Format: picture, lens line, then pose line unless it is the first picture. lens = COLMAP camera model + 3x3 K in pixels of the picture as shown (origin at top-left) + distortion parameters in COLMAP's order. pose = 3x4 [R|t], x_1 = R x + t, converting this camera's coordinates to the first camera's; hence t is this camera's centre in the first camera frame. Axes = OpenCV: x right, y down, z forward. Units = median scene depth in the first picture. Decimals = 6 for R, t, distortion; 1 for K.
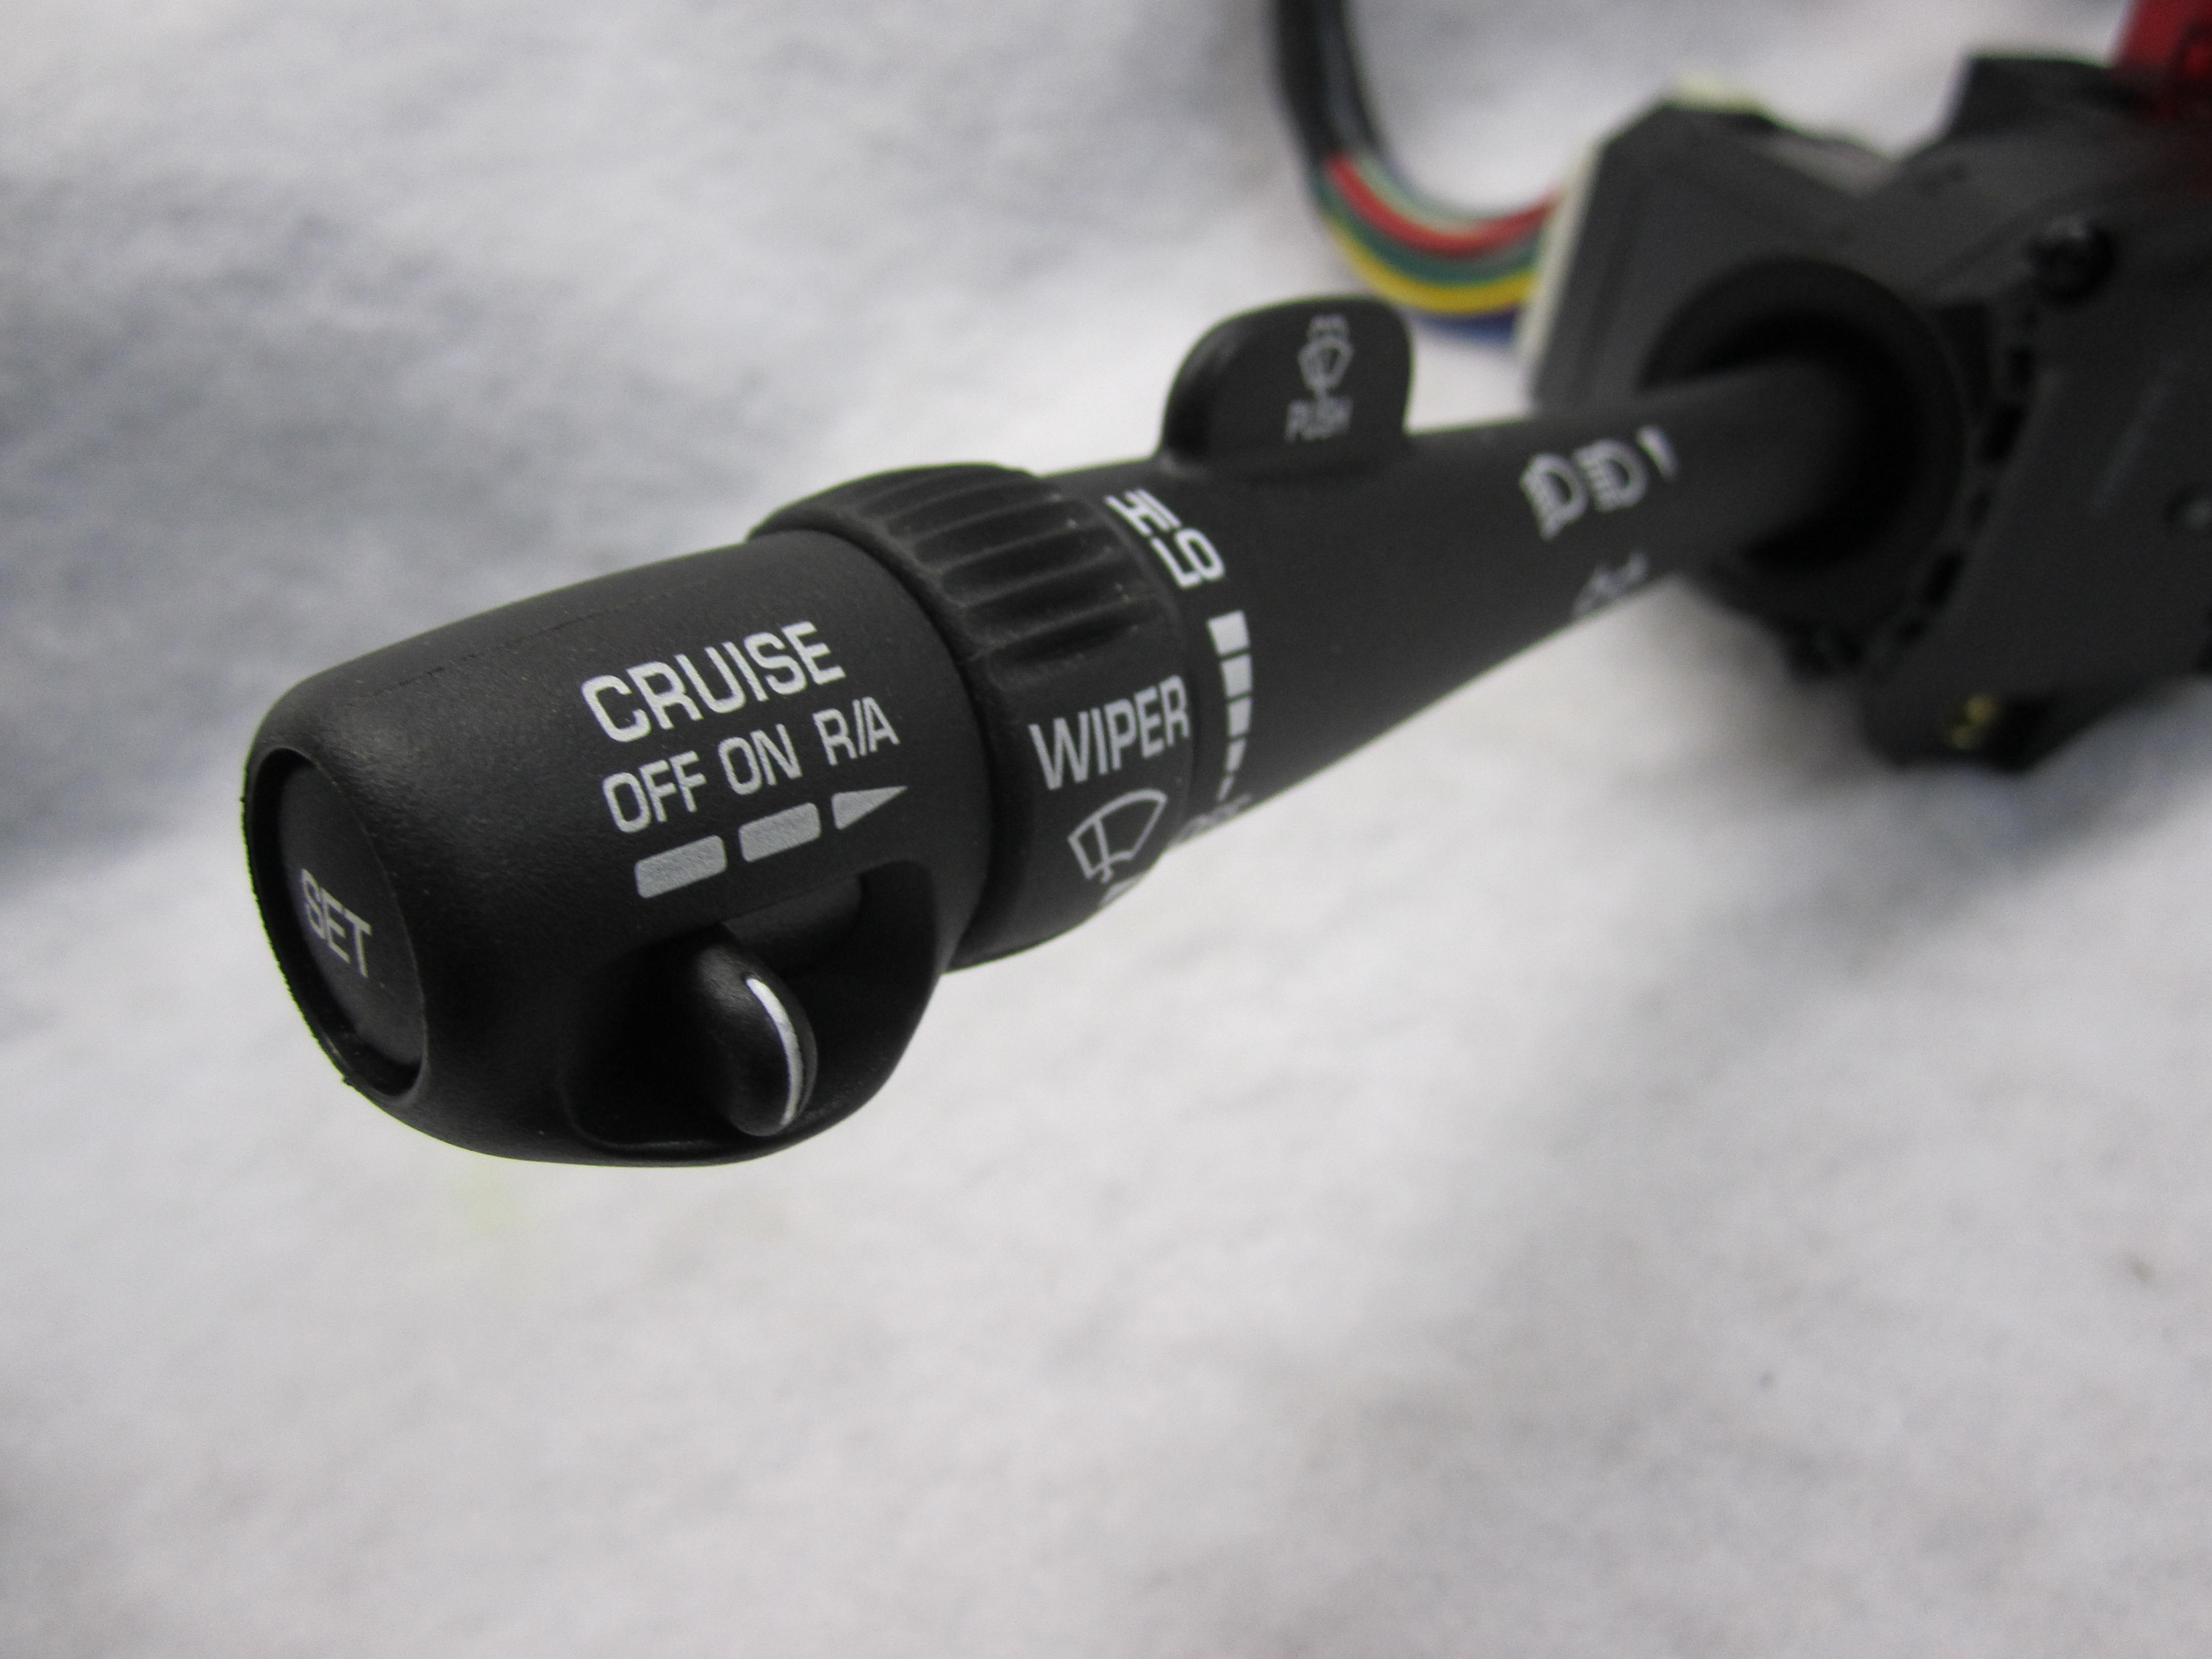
lens RADIAL K [[1799.0, 0, 1106.0], [0, 1799.0, 829.5], [0, 0, 1]] dist [-0.056675, 0.007012]
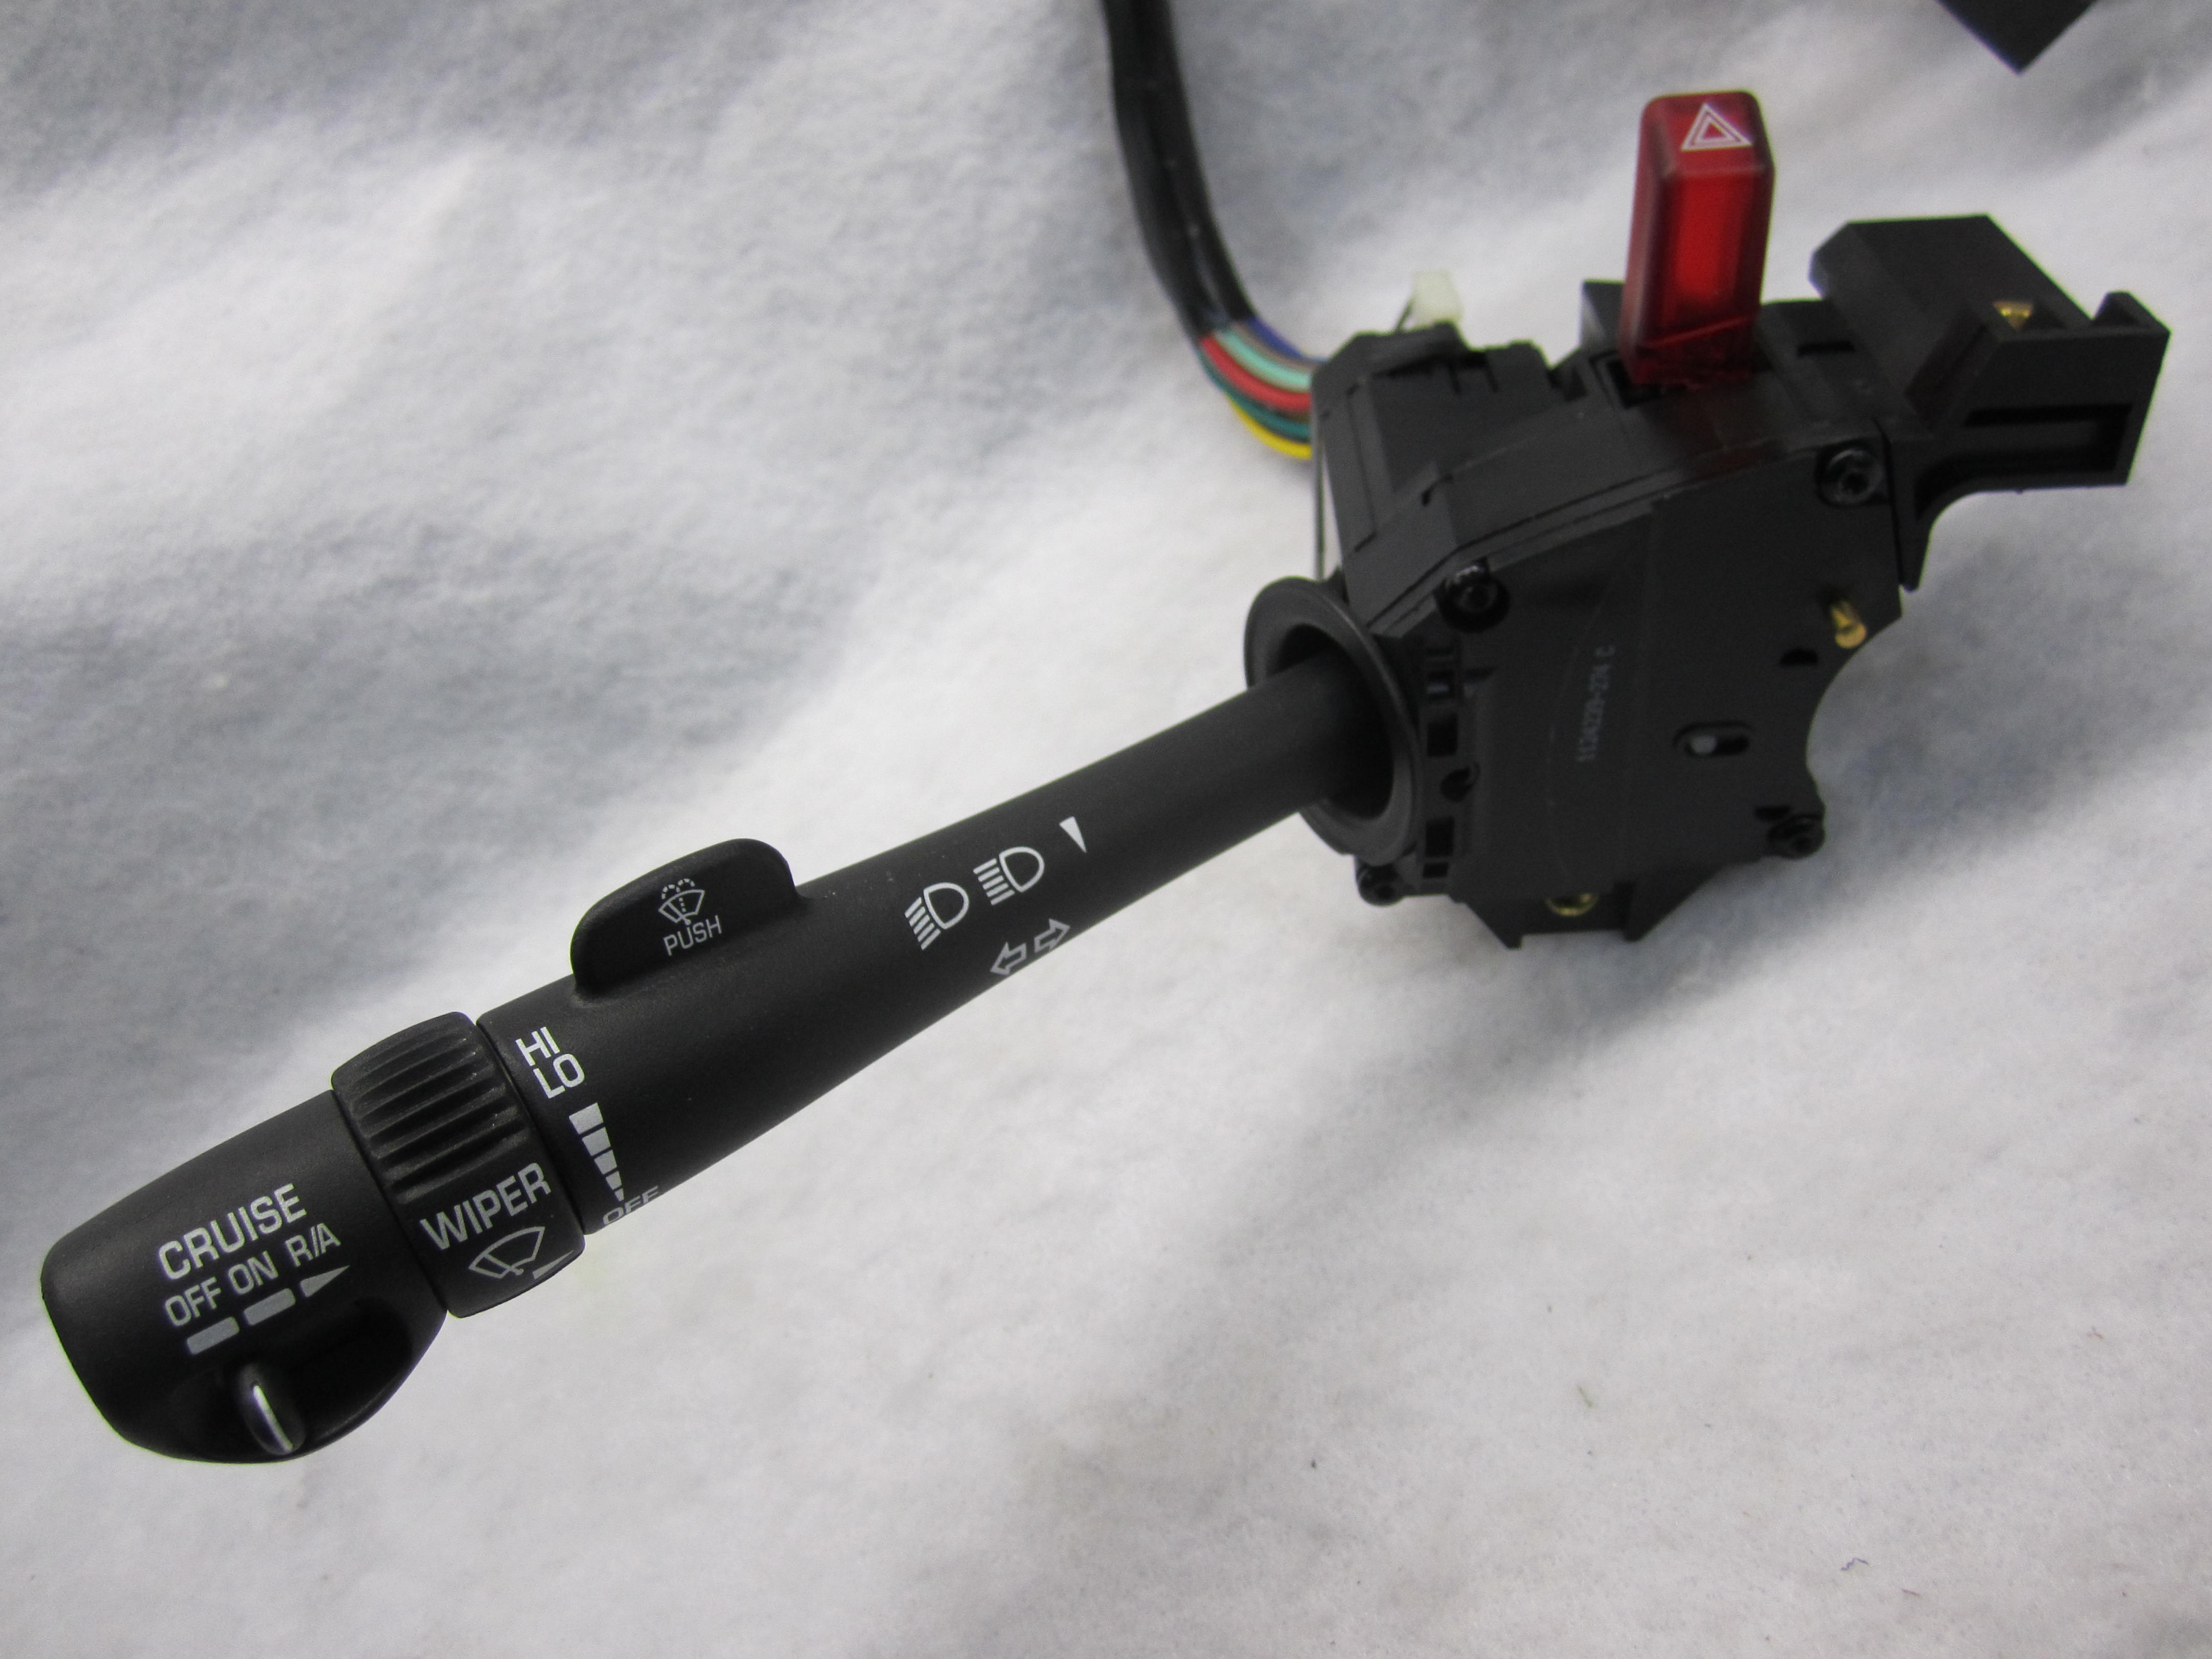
lens RADIAL K [[1799.0, 0, 1106.0], [0, 1799.0, 829.5], [0, 0, 1]] dist [-0.056675, 0.007012]
pose [[0.952307, -0.070596, -0.296863, 1.152819], [0.104001, 0.989711, 0.098265, -0.540947], [0.286871, -0.124453, 0.949851, -0.451725]]
